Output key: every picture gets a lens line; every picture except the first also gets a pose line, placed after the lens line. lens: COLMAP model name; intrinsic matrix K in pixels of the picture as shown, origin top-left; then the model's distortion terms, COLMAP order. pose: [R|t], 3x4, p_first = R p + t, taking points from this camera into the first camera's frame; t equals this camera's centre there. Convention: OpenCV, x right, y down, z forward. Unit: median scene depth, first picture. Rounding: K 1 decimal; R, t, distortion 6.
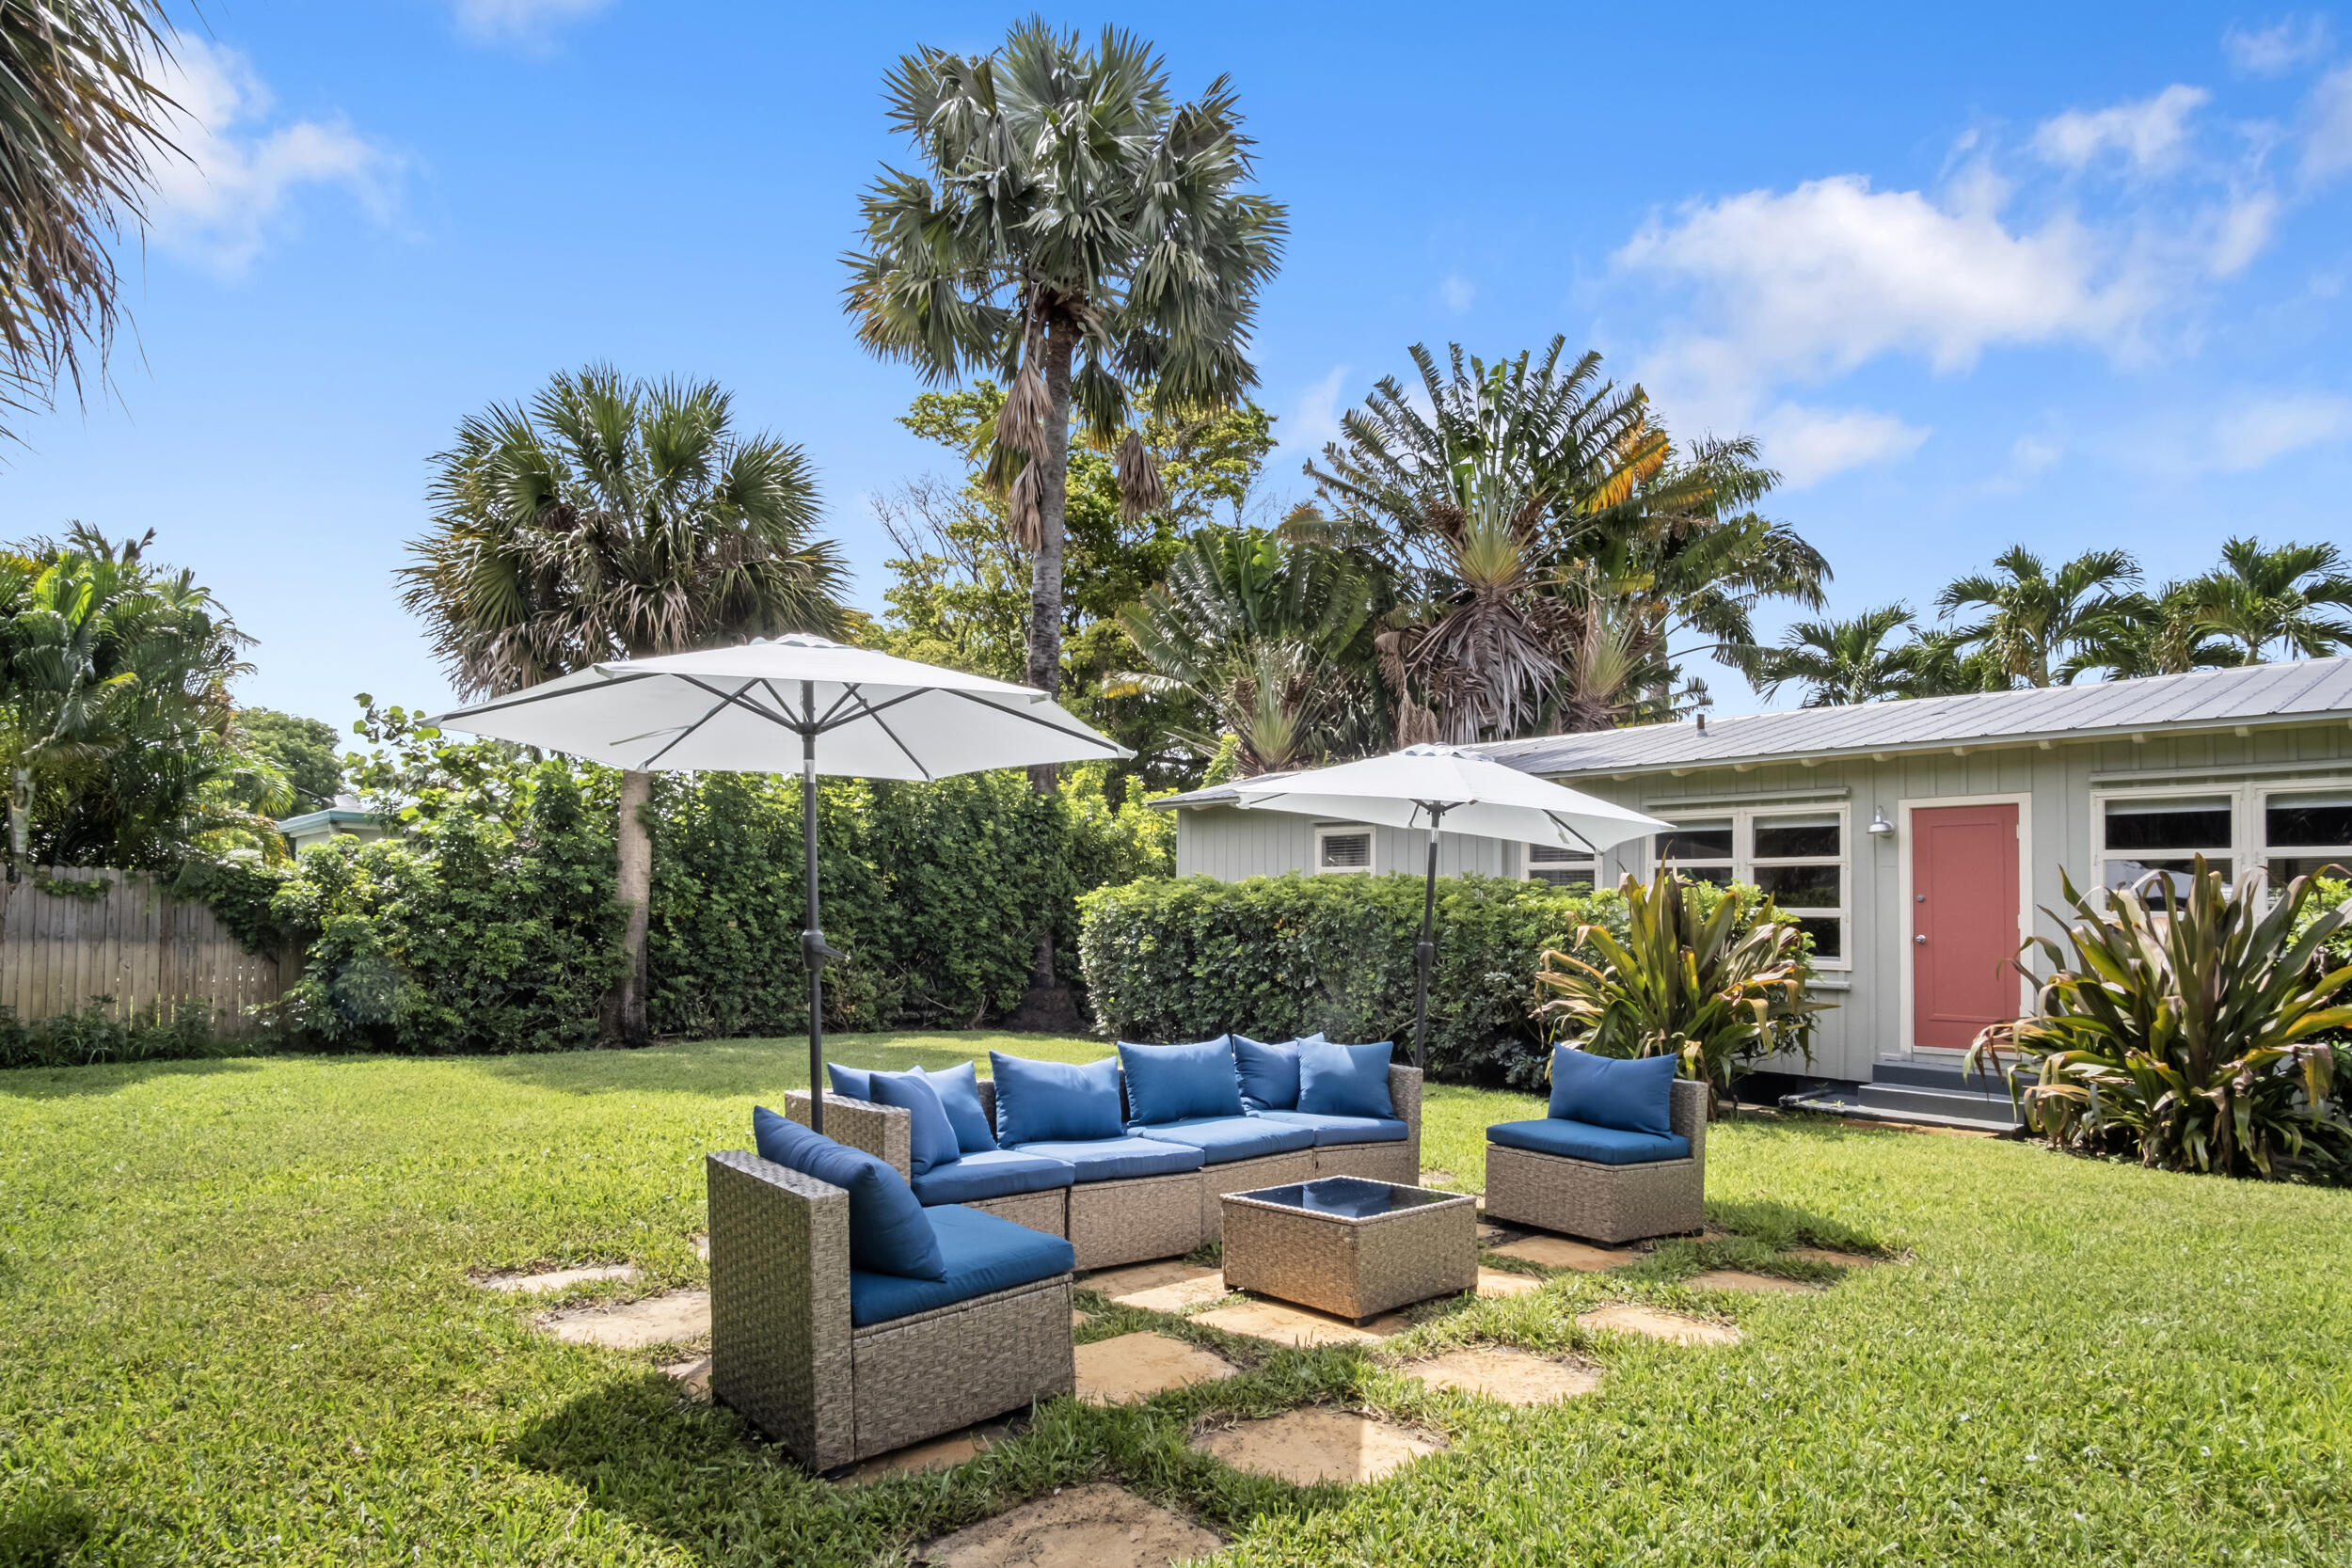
lens RADIAL K [[1280.0, 0, 1175.2], [0, 1280.0, 838.3], [0, 0, 1]] dist [0.011625, 0.000193]
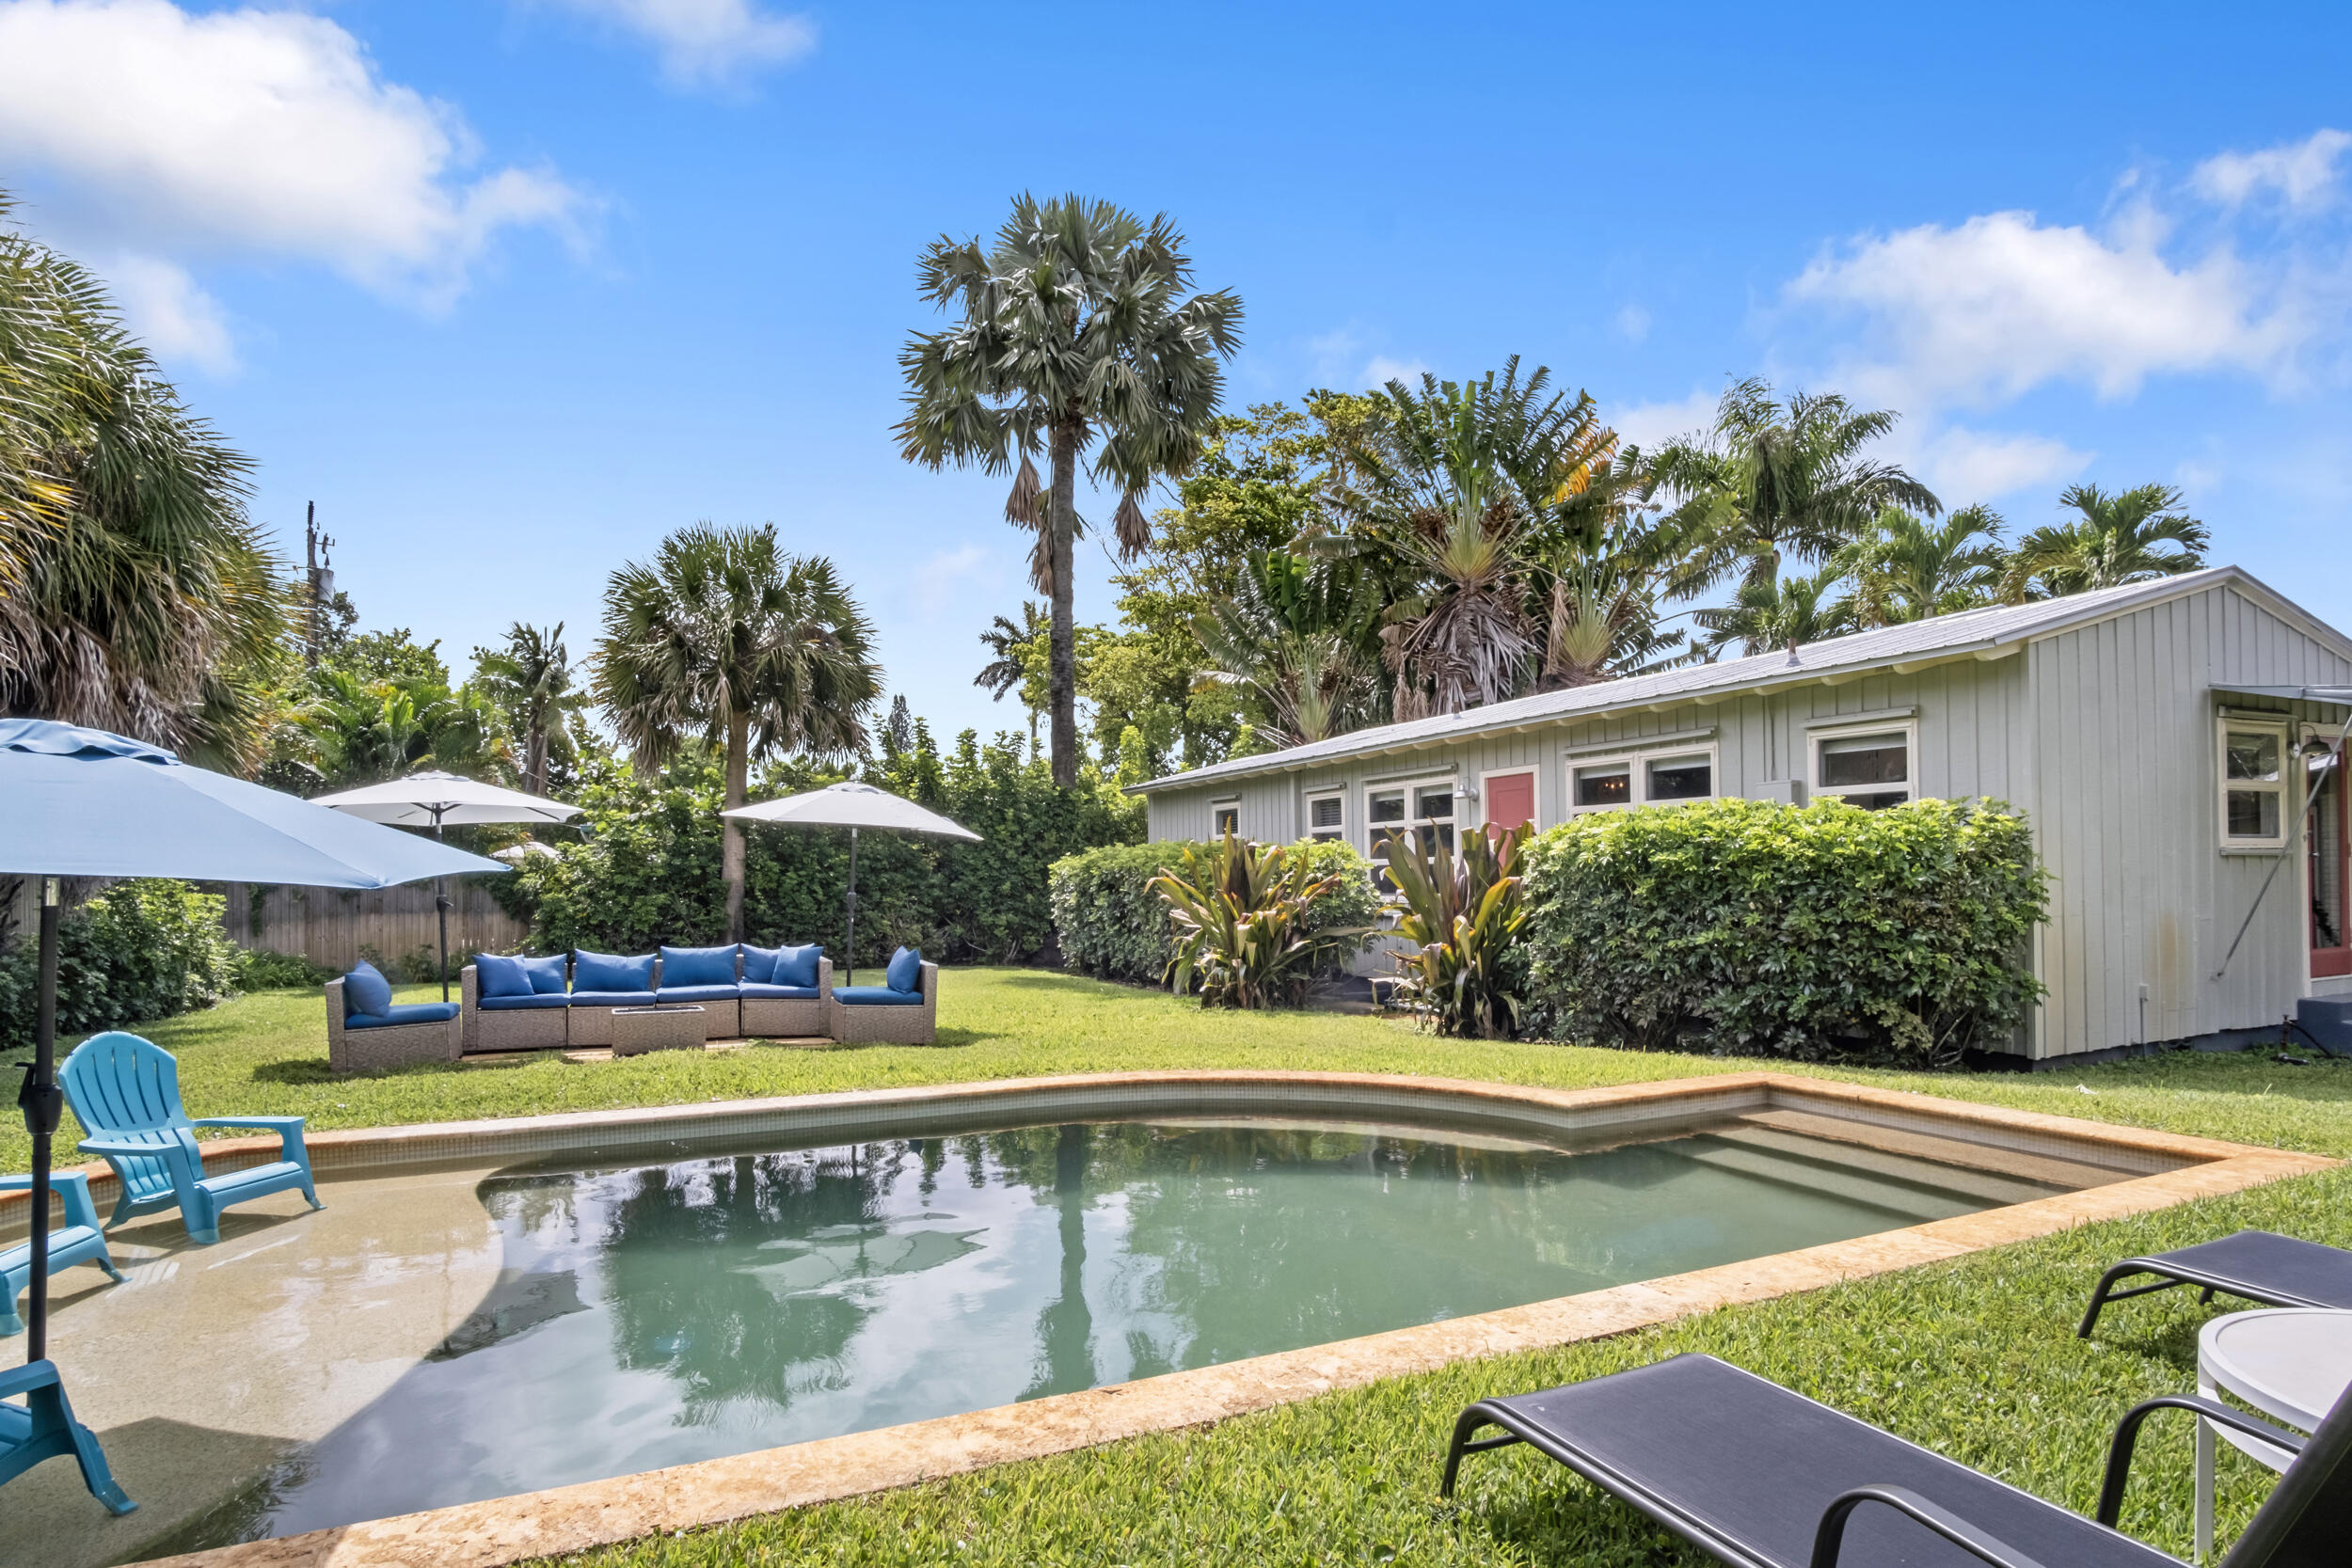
lens RADIAL K [[1255.0, 0, 1188.7], [0, 1255.0, 808.8], [0, 0, 1]] dist [-0.009388, 0.000931]
pose [[0.958339, -0.047782, -0.281609, 0.459721], [0.049705, 0.998764, -0.000314, -0.004910], [0.281276, -0.013696, 0.959529, -0.225282]]
